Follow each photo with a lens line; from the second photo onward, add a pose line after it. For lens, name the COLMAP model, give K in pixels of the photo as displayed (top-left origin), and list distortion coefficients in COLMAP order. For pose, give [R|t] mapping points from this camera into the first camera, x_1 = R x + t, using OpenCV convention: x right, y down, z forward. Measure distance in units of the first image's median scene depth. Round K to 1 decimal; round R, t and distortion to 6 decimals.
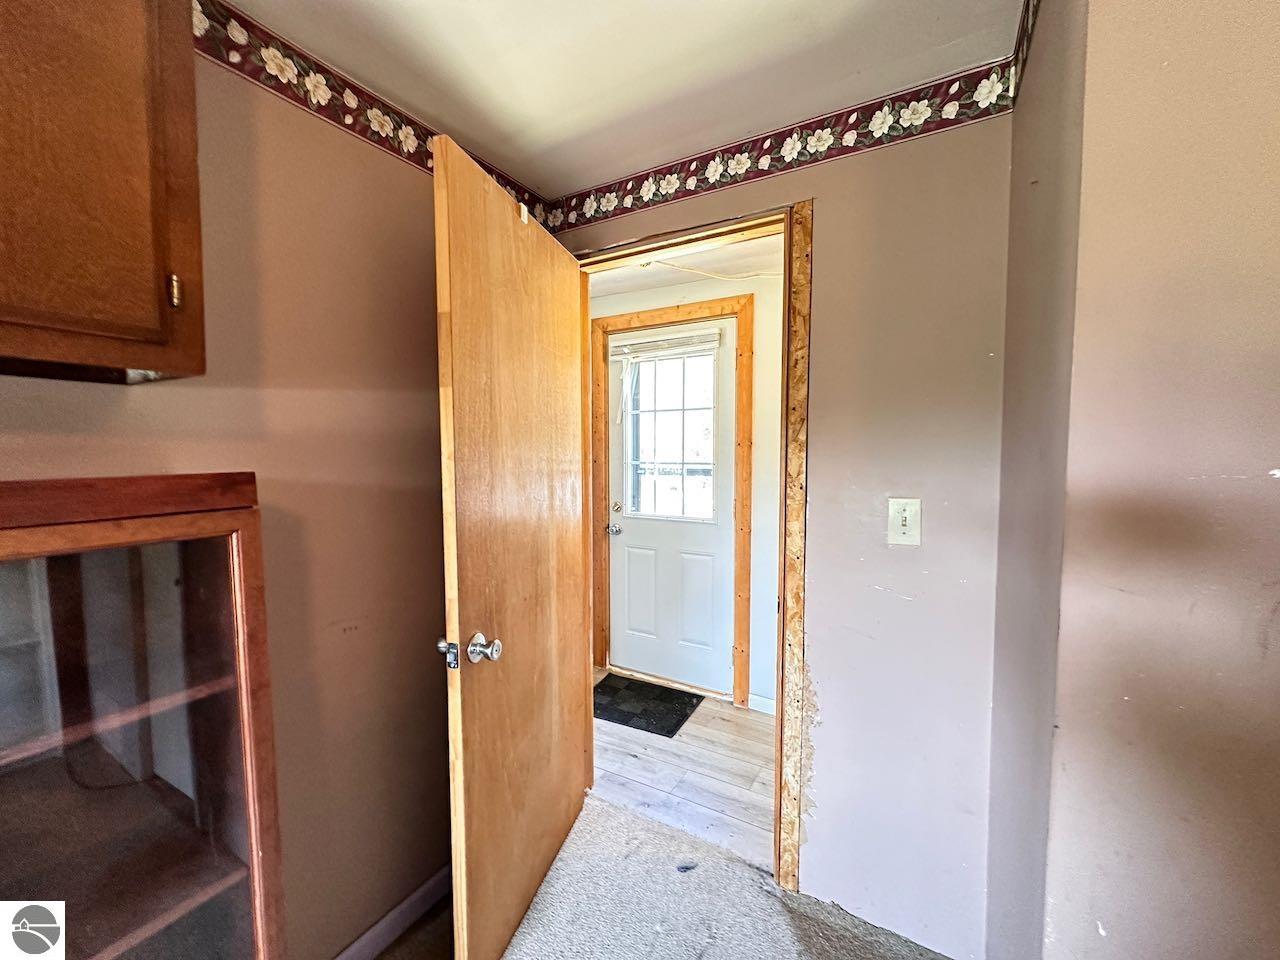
lens RADIAL K [[511.5, 0, 644.3], [0, 511.5, 482.0], [0, 0, 1]] dist [-0.004350, 0.001088]
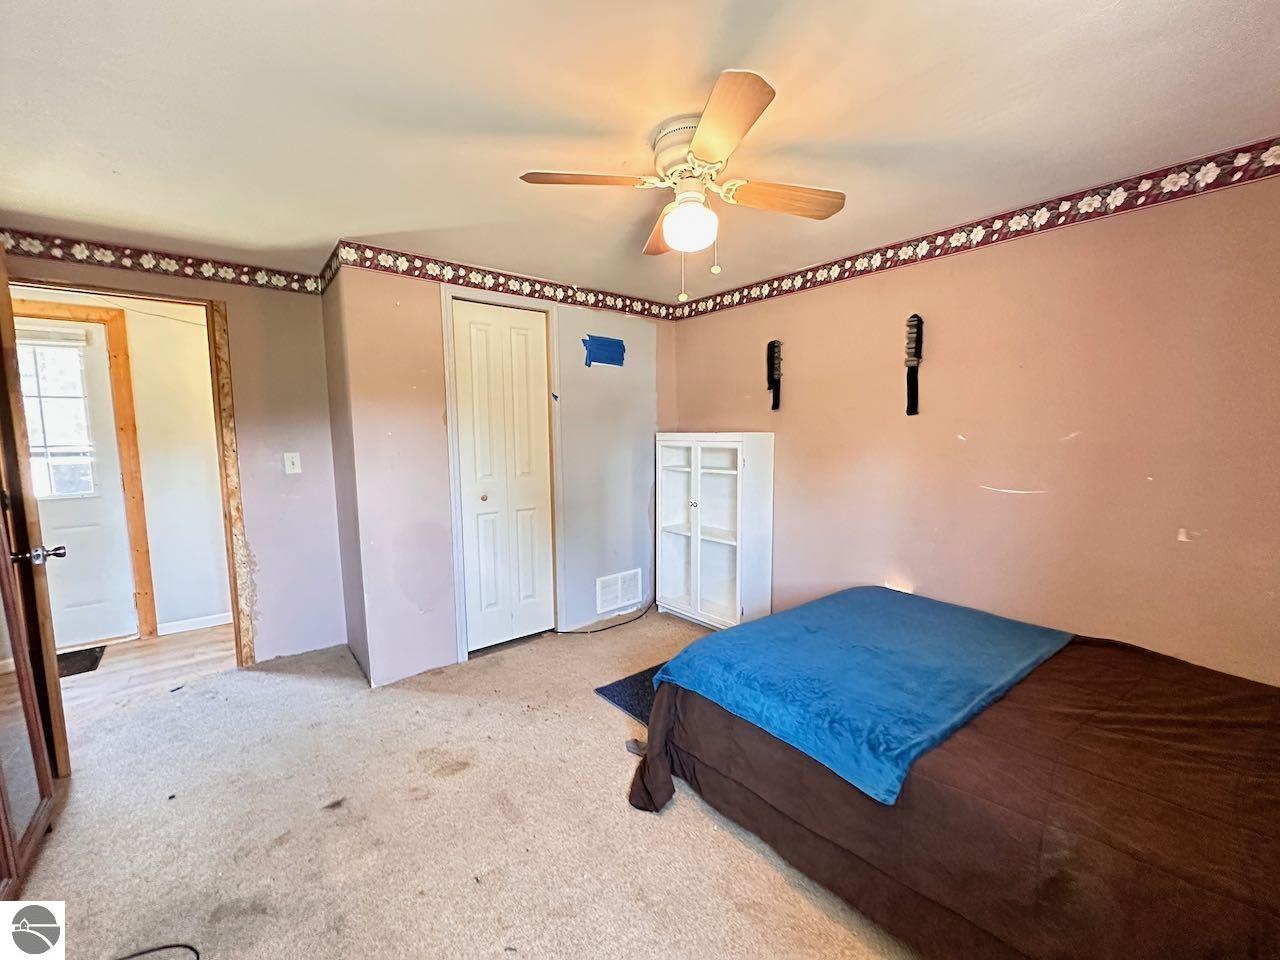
lens RADIAL K [[511.5, 0, 631.1], [0, 511.5, 479.6], [0, 0, 1]] dist [-0.004350, 0.001088]
pose [[0.379324, -0.089794, 0.920896, -0.887938], [0.068896, 0.995258, 0.068666, 0.086847], [-0.922695, 0.037399, 0.383712, -1.088710]]
